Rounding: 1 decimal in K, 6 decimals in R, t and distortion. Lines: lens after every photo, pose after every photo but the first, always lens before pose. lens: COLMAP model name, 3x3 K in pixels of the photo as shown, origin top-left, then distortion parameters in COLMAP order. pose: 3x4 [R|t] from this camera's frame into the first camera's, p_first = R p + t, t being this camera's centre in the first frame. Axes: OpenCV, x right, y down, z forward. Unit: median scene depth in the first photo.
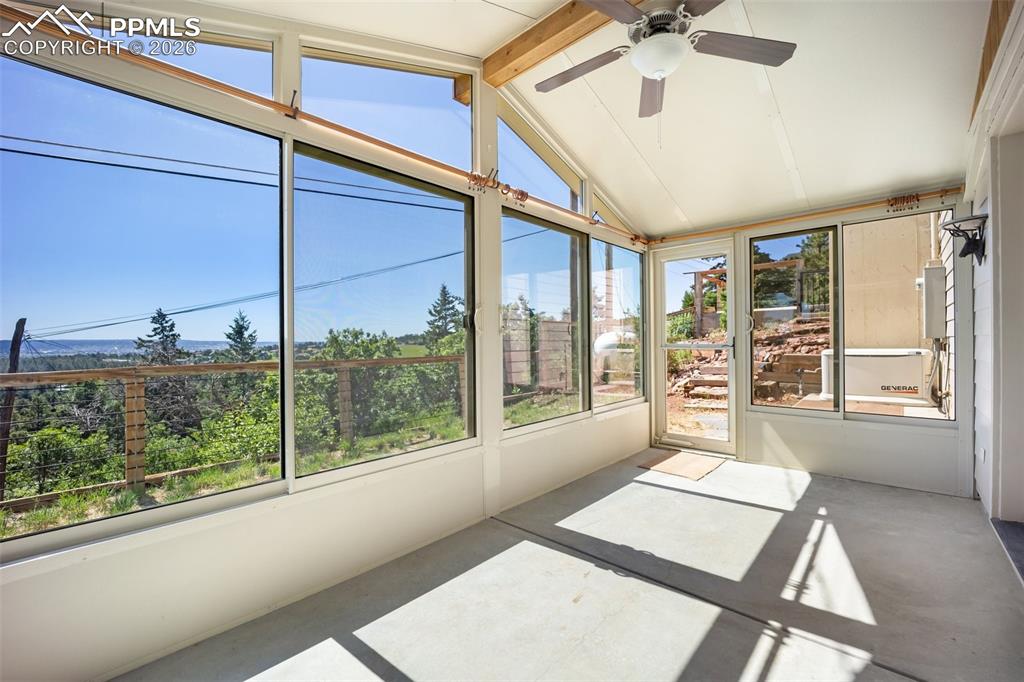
lens RADIAL K [[415.7, 0, 509.9], [0, 415.7, 339.3], [0, 0, 1]] dist [-0.018627, -0.000323]
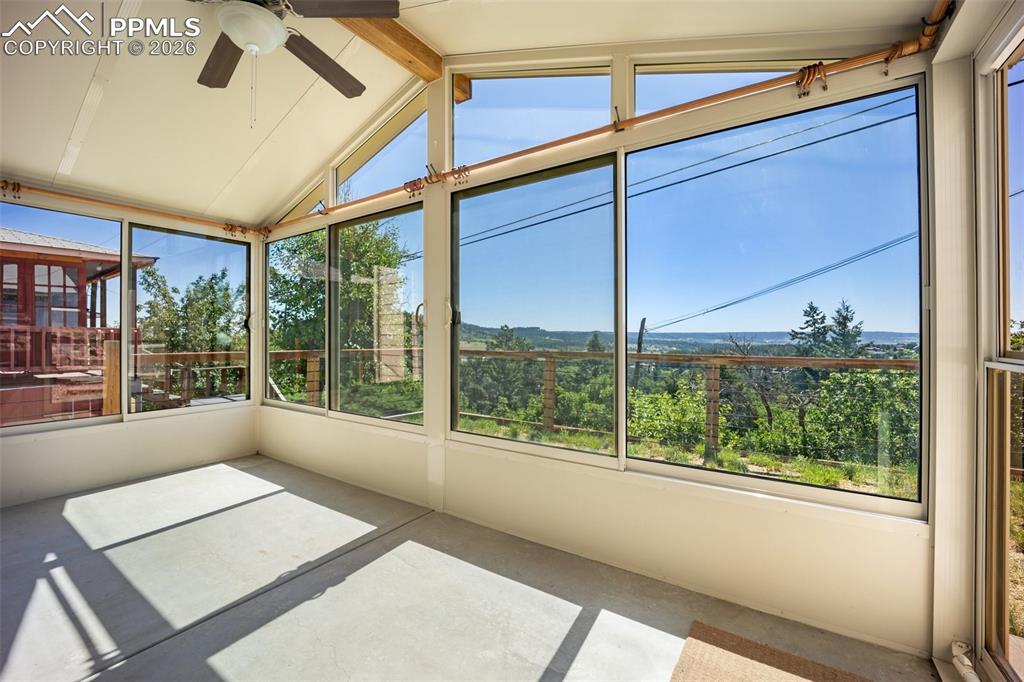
lens RADIAL K [[415.7, 0, 508.7], [0, 415.7, 336.9], [0, 0, 1]] dist [-0.018627, -0.000323]
pose [[0.170816, 0.012431, -0.985224, 0.666004], [0.001590, 0.999916, 0.012892, -0.004766], [0.985302, -0.003768, 0.170782, 0.686875]]
